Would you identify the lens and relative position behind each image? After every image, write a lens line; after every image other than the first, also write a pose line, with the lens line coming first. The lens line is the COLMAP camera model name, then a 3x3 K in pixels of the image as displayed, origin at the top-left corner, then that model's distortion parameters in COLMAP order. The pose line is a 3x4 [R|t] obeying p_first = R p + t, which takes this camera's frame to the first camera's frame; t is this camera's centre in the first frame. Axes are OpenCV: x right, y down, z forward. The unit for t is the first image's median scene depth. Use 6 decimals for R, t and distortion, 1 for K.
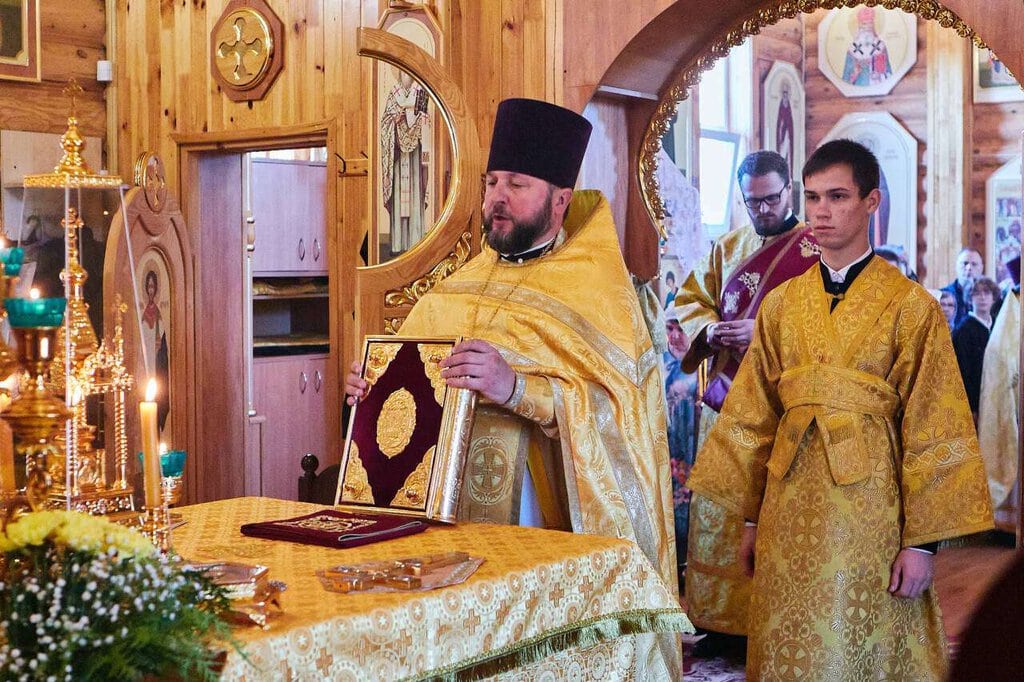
lens RADIAL K [[1553.4, 0, 512.0], [0, 1553.4, 341.0], [0, 0, 1]] dist [-0.095353, 0.143309]
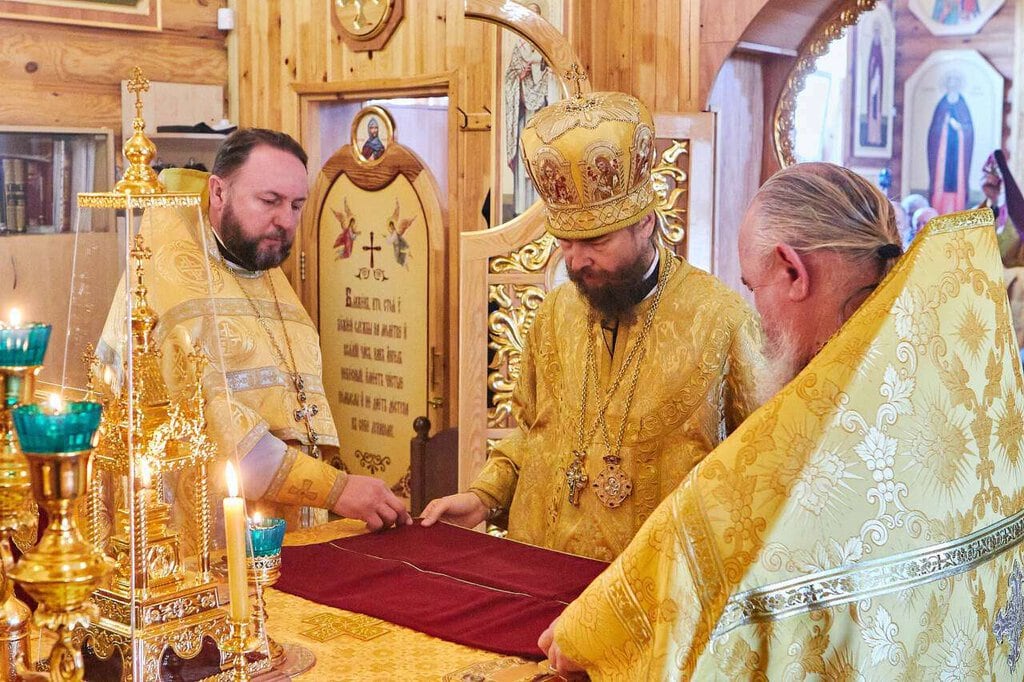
lens RADIAL K [[1362.6, 0, 512.0], [0, 1362.6, 341.0], [0, 0, 1]] dist [-0.098102, 0.107456]
pose [[0.997789, 0.015804, -0.064556, -0.020447], [-0.011069, 0.997267, 0.073049, -0.034711], [0.065534, -0.072173, 0.995237, 0.132278]]
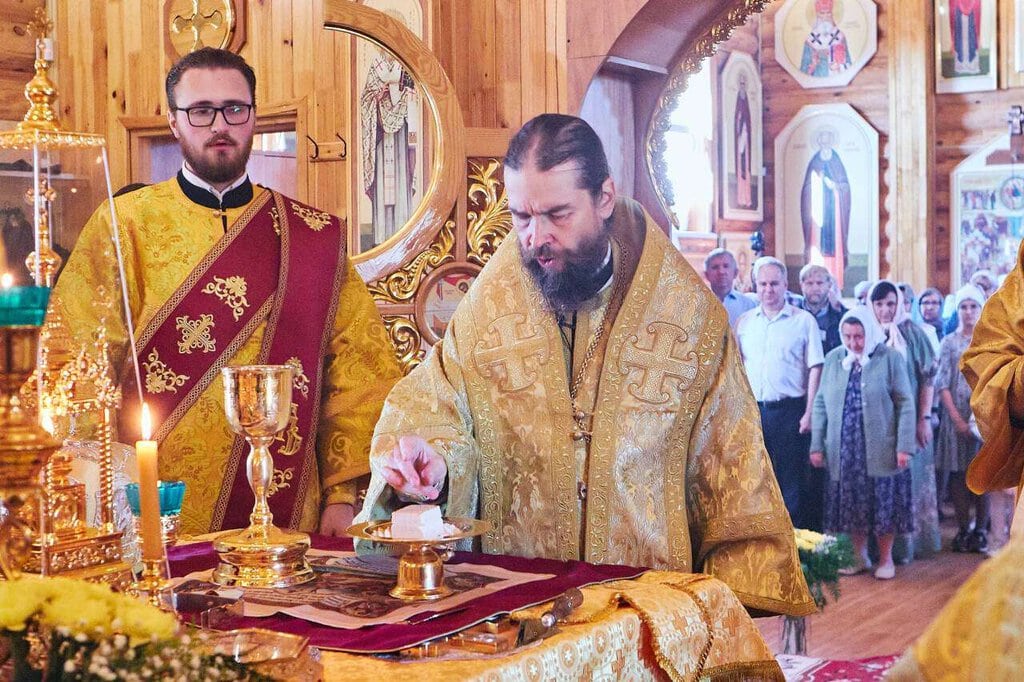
lens RADIAL K [[1553.4, 0, 512.0], [0, 1553.4, 341.0], [0, 0, 1]] dist [-0.095353, 0.143309]
pose [[0.998879, -0.010923, 0.046059, -0.034638], [0.010986, 0.999939, -0.001096, 0.000436], [-0.046045, 0.001601, 0.998938, 0.086871]]
